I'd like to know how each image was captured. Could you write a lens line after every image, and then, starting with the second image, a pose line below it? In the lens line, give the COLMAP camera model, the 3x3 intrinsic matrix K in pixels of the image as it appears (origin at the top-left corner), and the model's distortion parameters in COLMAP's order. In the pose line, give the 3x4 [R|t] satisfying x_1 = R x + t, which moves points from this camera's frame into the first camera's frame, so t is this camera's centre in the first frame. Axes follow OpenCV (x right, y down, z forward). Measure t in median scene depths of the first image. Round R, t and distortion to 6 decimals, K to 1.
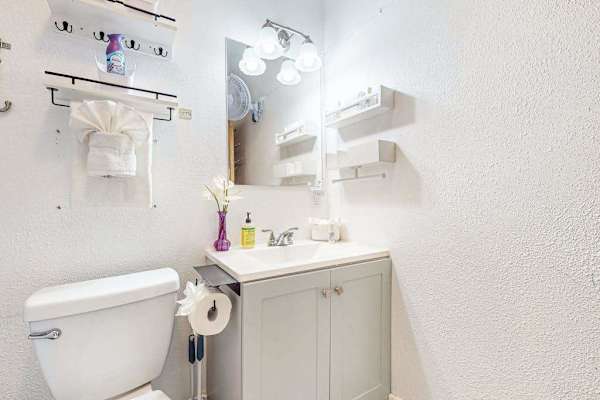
lens RADIAL K [[266.1, 0, 300.0], [0, 266.1, 200.0], [0, 0, 1]] dist [0.000982, 0.000077]
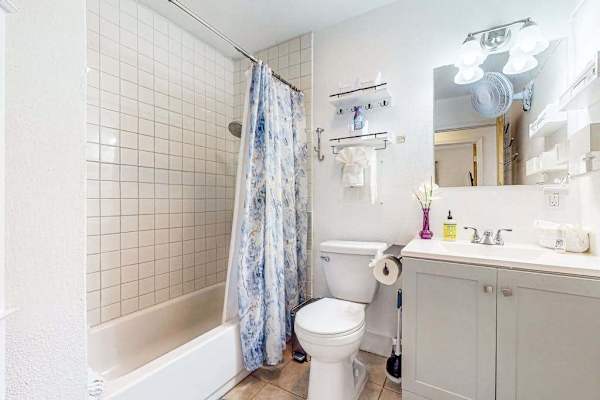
lens RADIAL K [[266.1, 0, 300.0], [0, 266.1, 200.0], [0, 0, 1]] dist [0.000982, 0.000077]
pose [[0.432725, 0.005548, -0.901509, 0.592622], [-0.002055, 0.999985, 0.005168, -0.004057], [0.901524, -0.000384, 0.432730, -0.099862]]
